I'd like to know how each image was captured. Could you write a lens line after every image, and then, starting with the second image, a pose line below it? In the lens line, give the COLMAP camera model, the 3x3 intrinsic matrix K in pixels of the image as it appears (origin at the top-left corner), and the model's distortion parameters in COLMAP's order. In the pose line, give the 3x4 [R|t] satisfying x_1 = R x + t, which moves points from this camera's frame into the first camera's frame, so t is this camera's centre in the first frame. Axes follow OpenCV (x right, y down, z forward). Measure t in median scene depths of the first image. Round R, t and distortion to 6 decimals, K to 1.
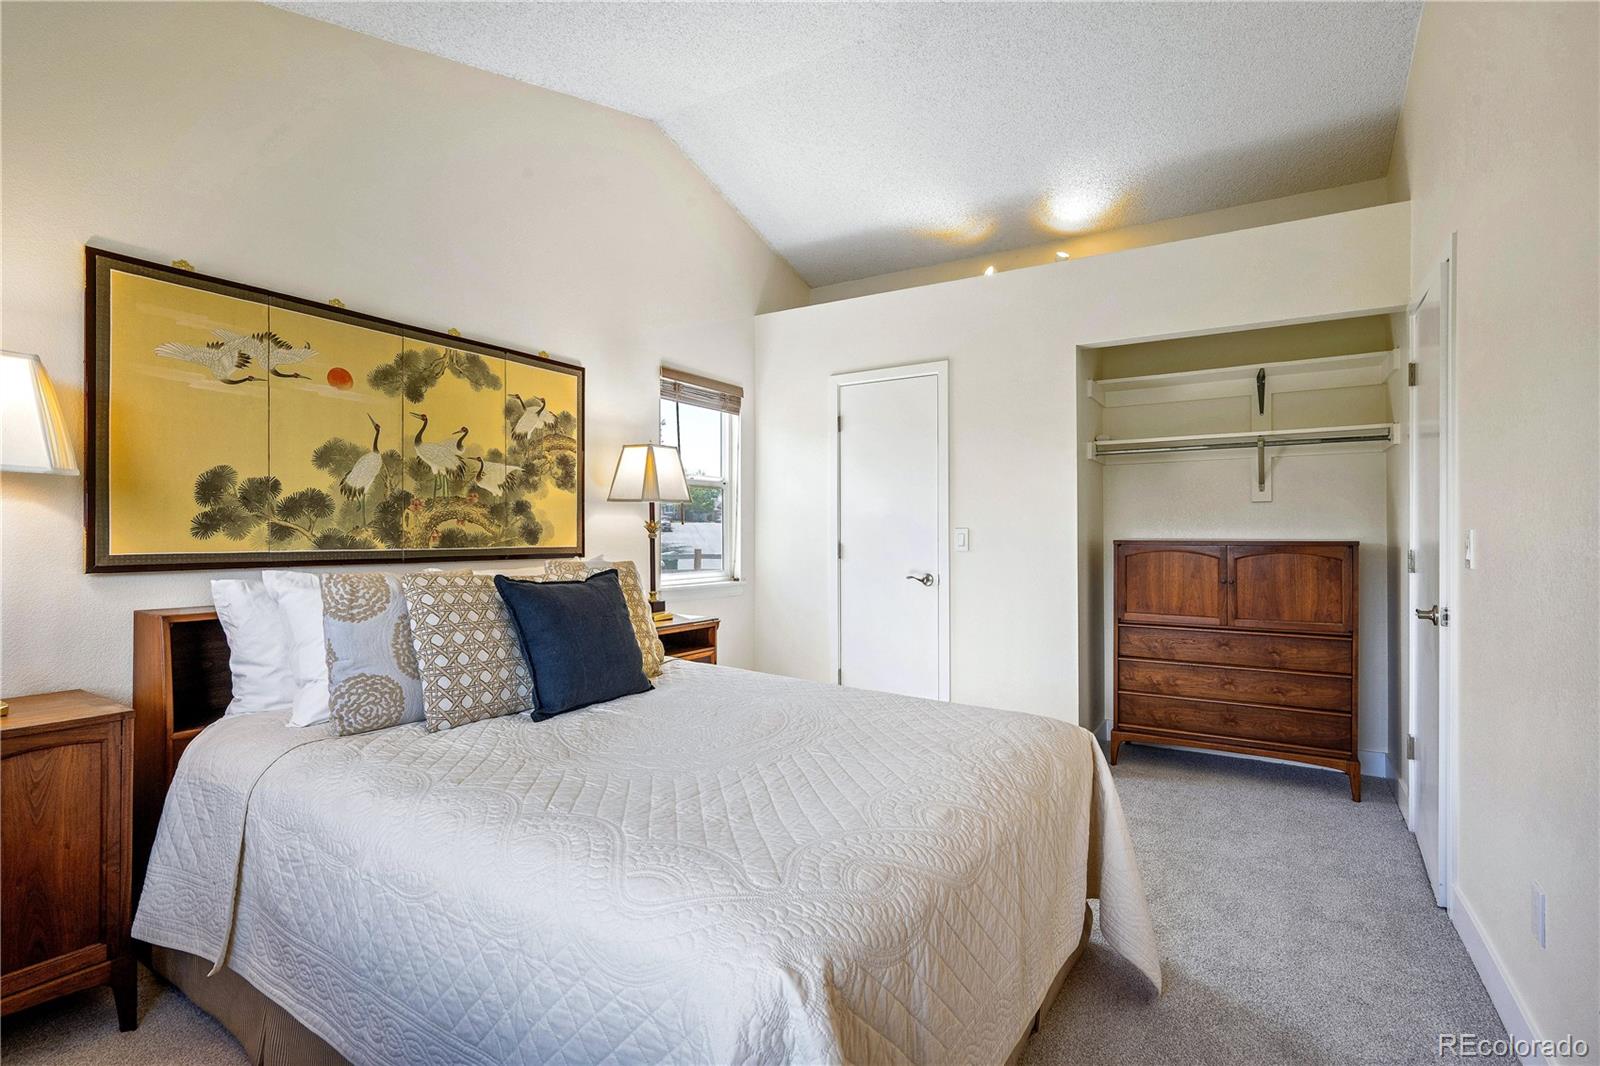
lens RADIAL K [[765.6, 0, 798.9], [0, 765.6, 531.8], [0, 0, 1]] dist [-0.003061, 0.001551]
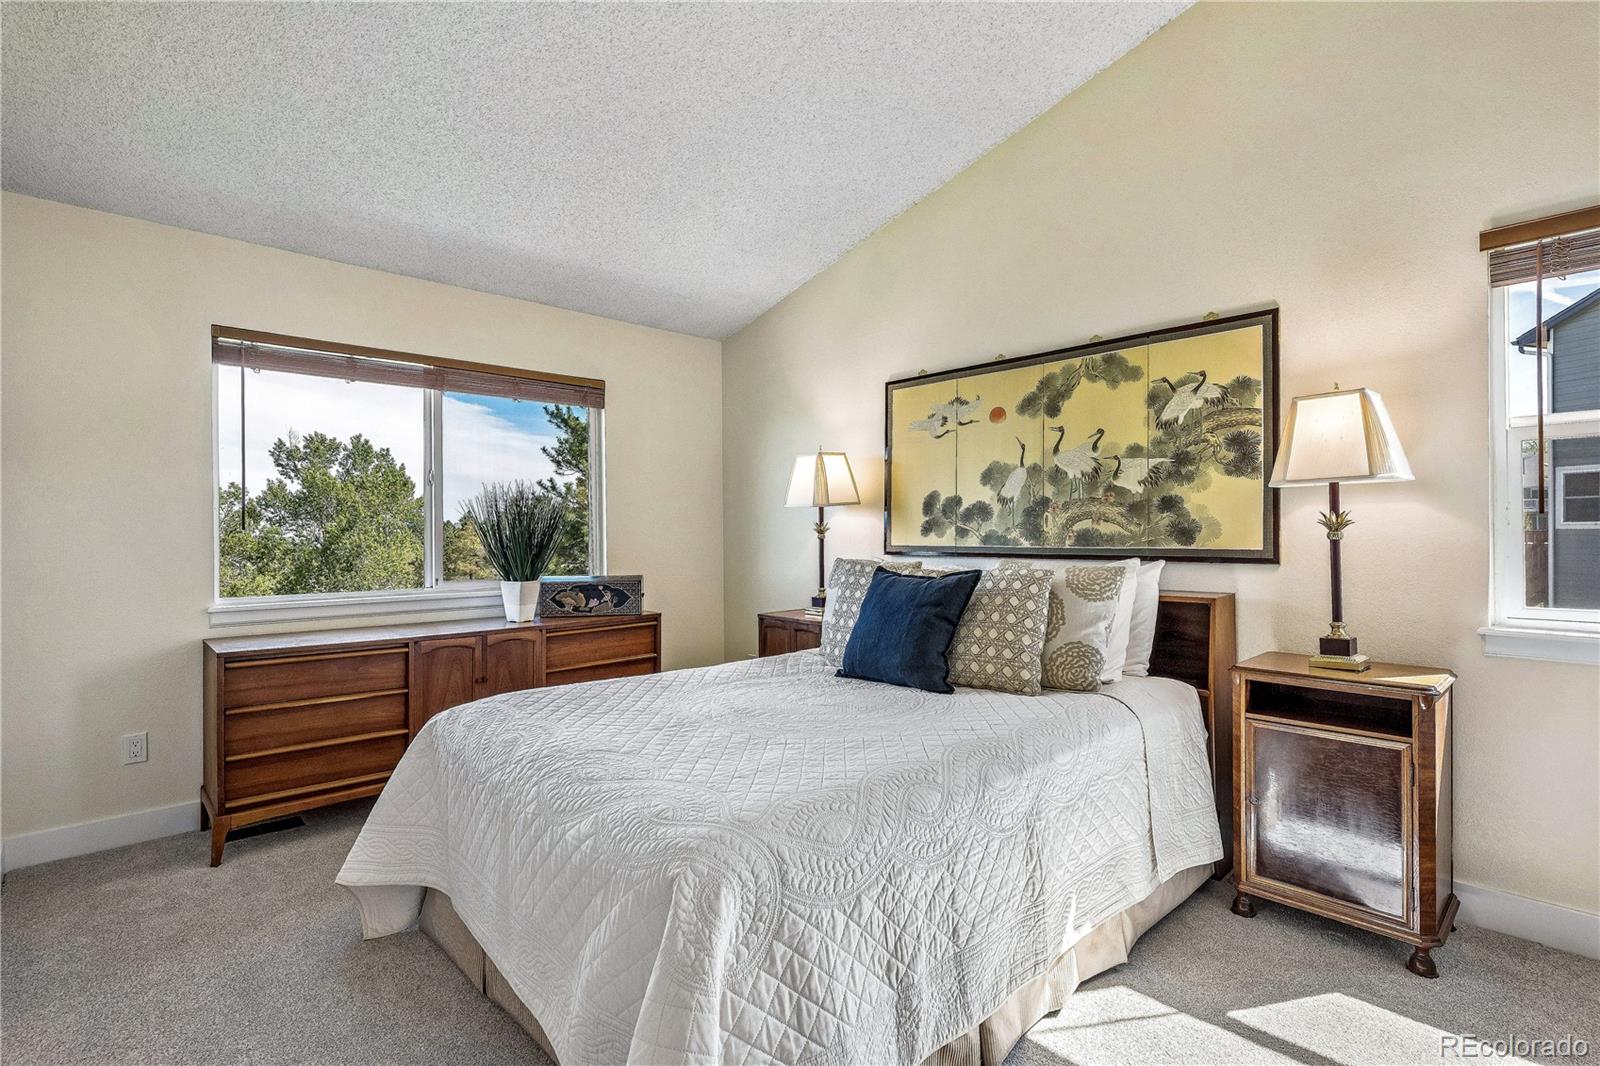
lens RADIAL K [[765.6, 0, 809.3], [0, 765.6, 531.9], [0, 0, 1]] dist [-0.003061, 0.001551]
pose [[-0.258969, -0.001702, -0.965884, 0.663744], [0.006575, 0.999972, -0.003525, 0.002069], [0.965863, -0.007263, -0.258950, 0.907951]]
